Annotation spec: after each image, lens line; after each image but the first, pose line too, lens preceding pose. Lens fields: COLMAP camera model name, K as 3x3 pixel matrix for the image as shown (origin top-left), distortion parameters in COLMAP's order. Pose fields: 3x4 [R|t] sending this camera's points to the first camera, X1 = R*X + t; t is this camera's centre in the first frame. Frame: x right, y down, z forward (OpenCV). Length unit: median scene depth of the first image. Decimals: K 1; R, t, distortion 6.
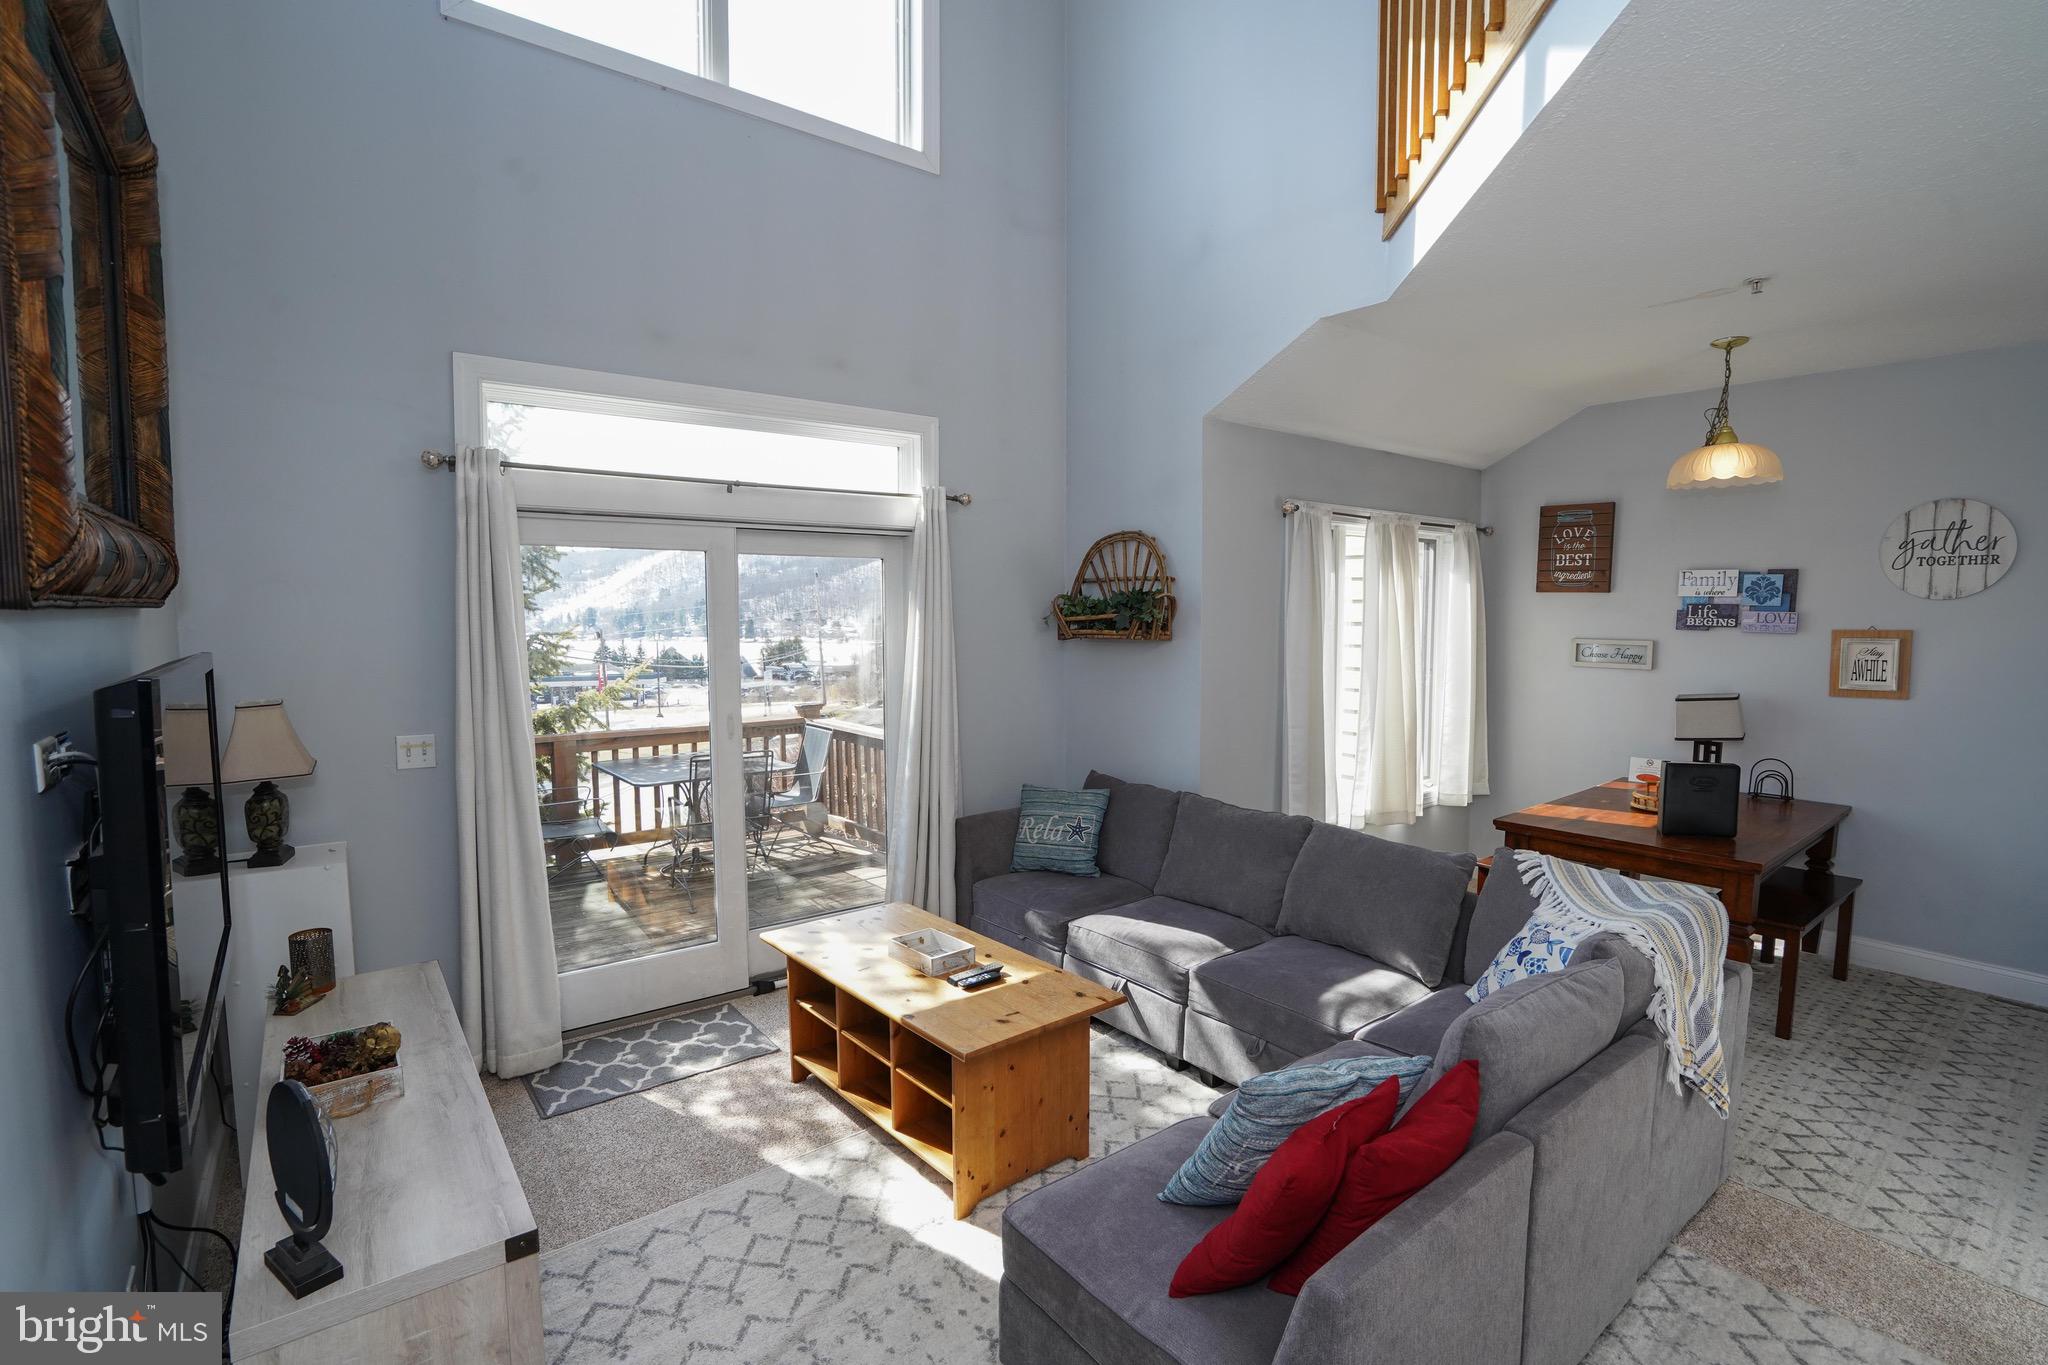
lens RADIAL K [[951.2, 0, 1017.4], [0, 951.2, 689.1], [0, 0, 1]] dist [-0.053790, 0.020047]
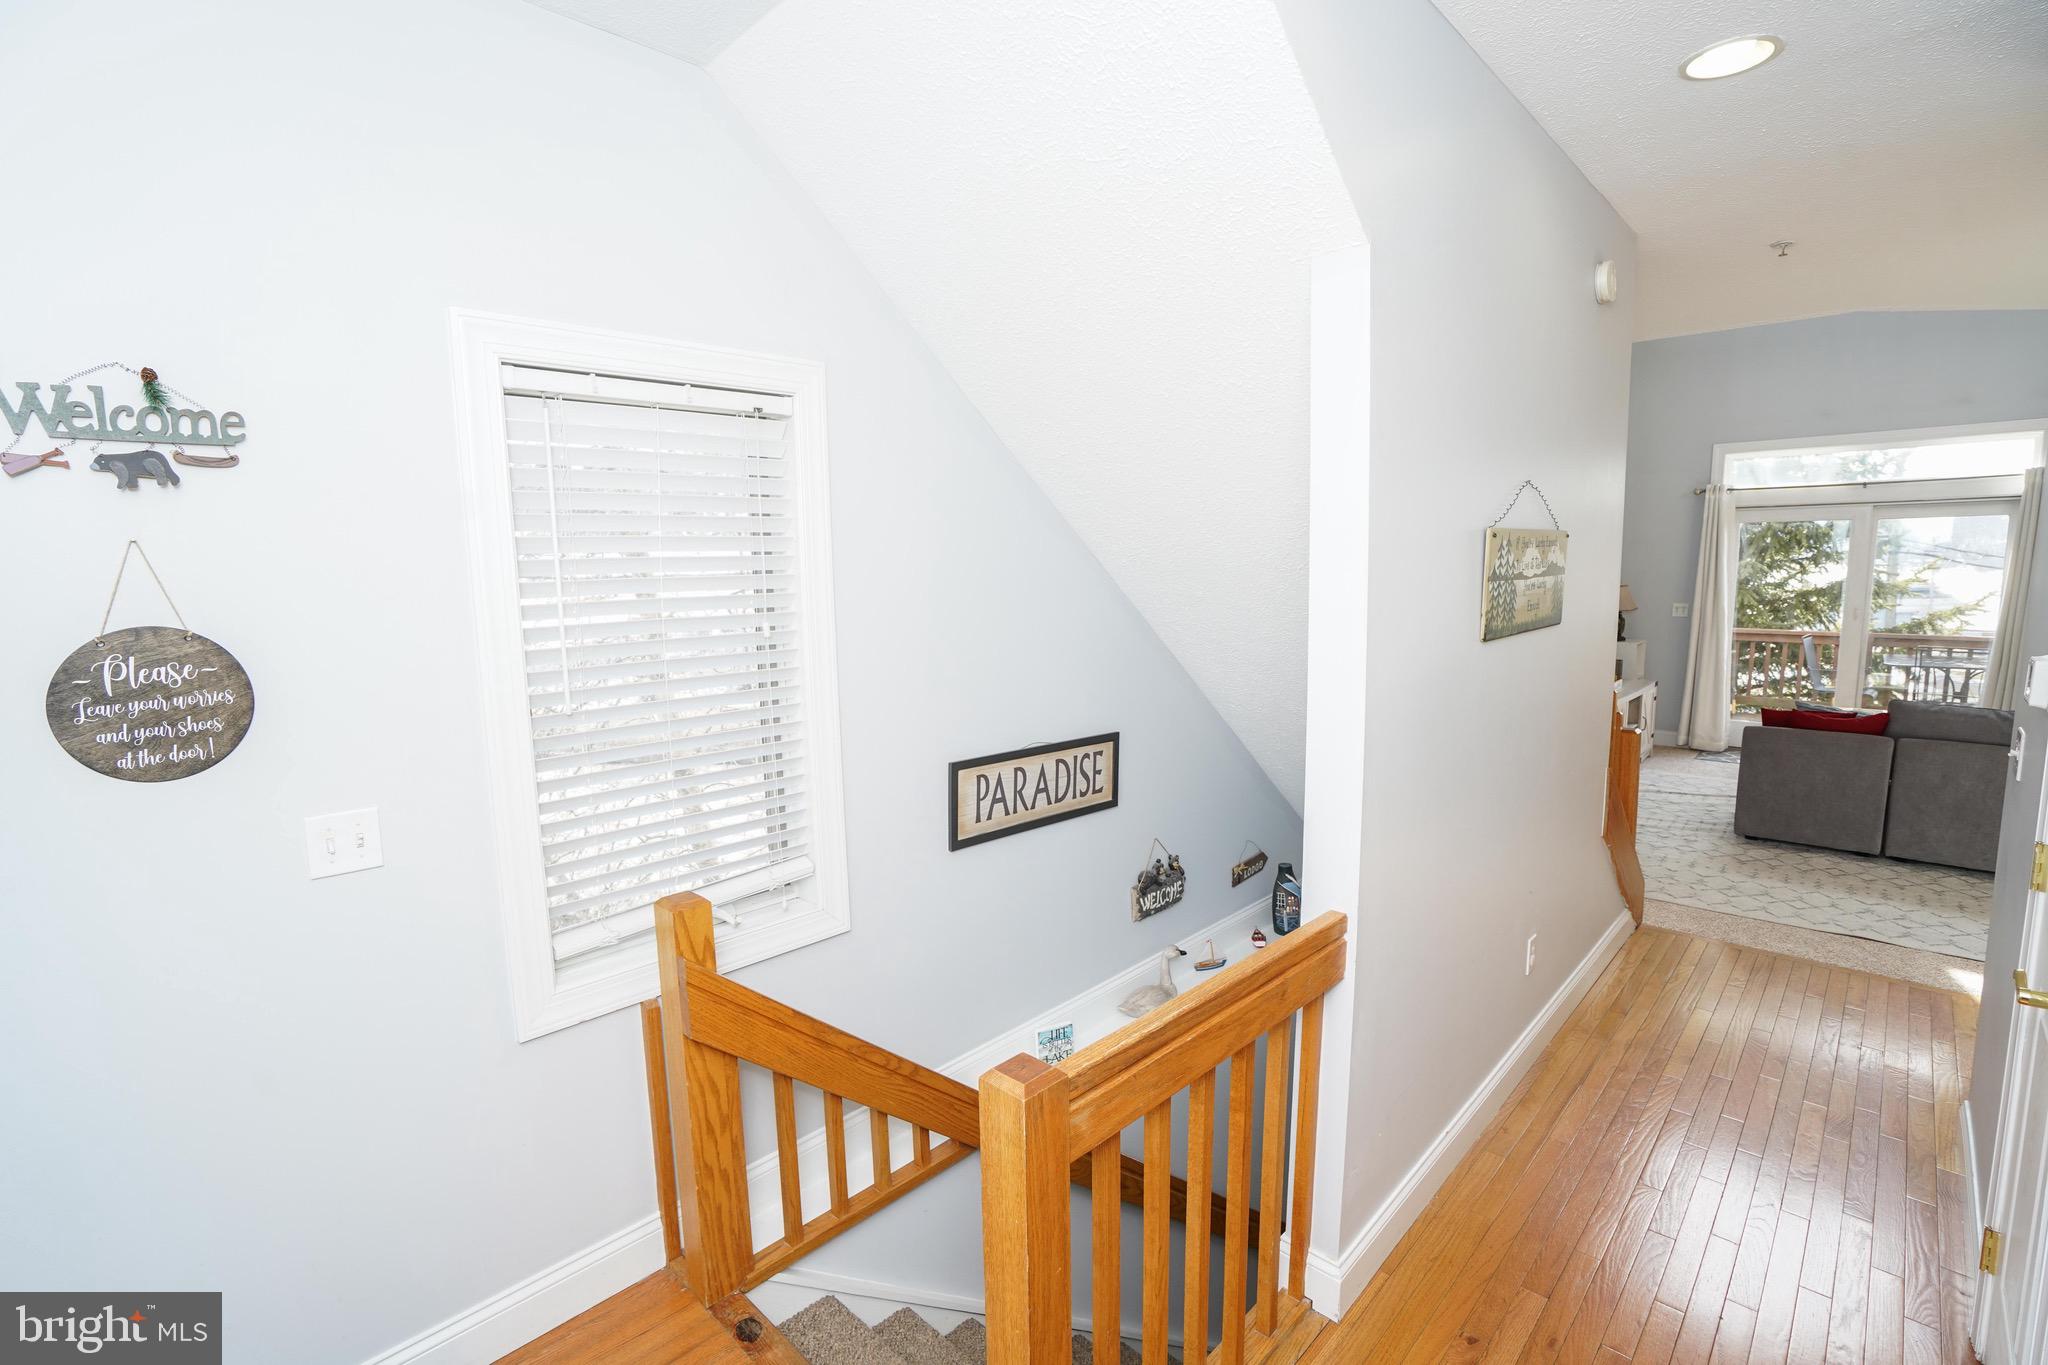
lens RADIAL K [[951.2, 0, 1017.9], [0, 951.2, 685.3], [0, 0, 1]] dist [-0.053790, 0.020047]
pose [[0.139921, 0.124777, -0.982269, 1.228413], [-0.063594, 0.991112, 0.116842, 0.070395], [0.988118, 0.046118, 0.146612, -0.862100]]
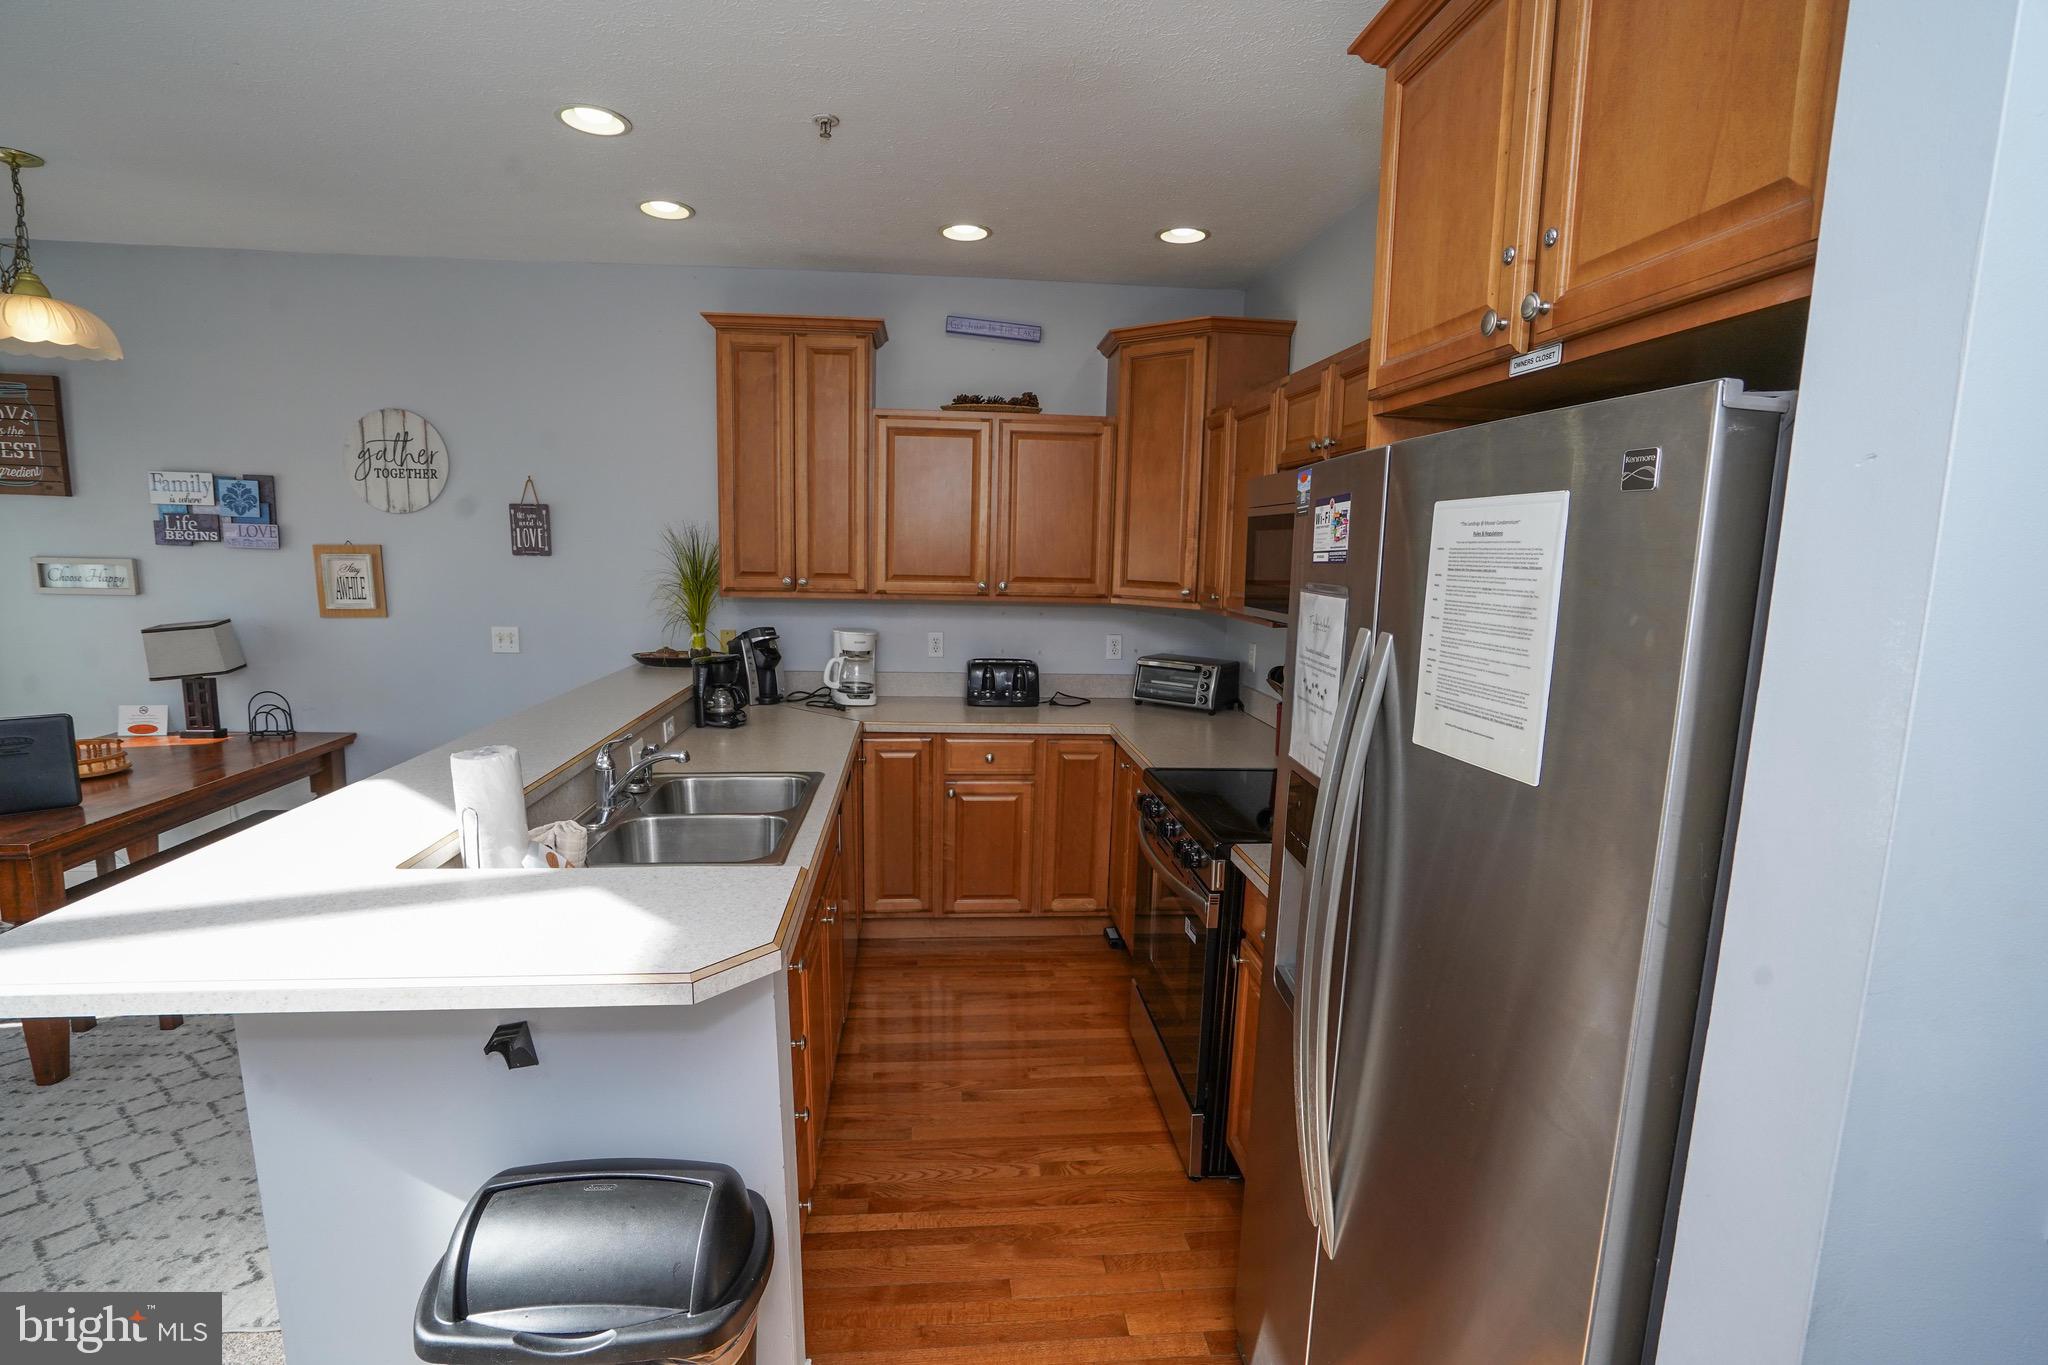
lens RADIAL K [[951.2, 0, 1019.8], [0, 951.2, 683.4], [0, 0, 1]] dist [-0.053790, 0.020047]
pose [[0.544535, -0.110942, 0.831369, 0.522020], [0.048085, 0.993712, 0.101111, 0.014222], [-0.837359, -0.015082, 0.546445, -0.098550]]
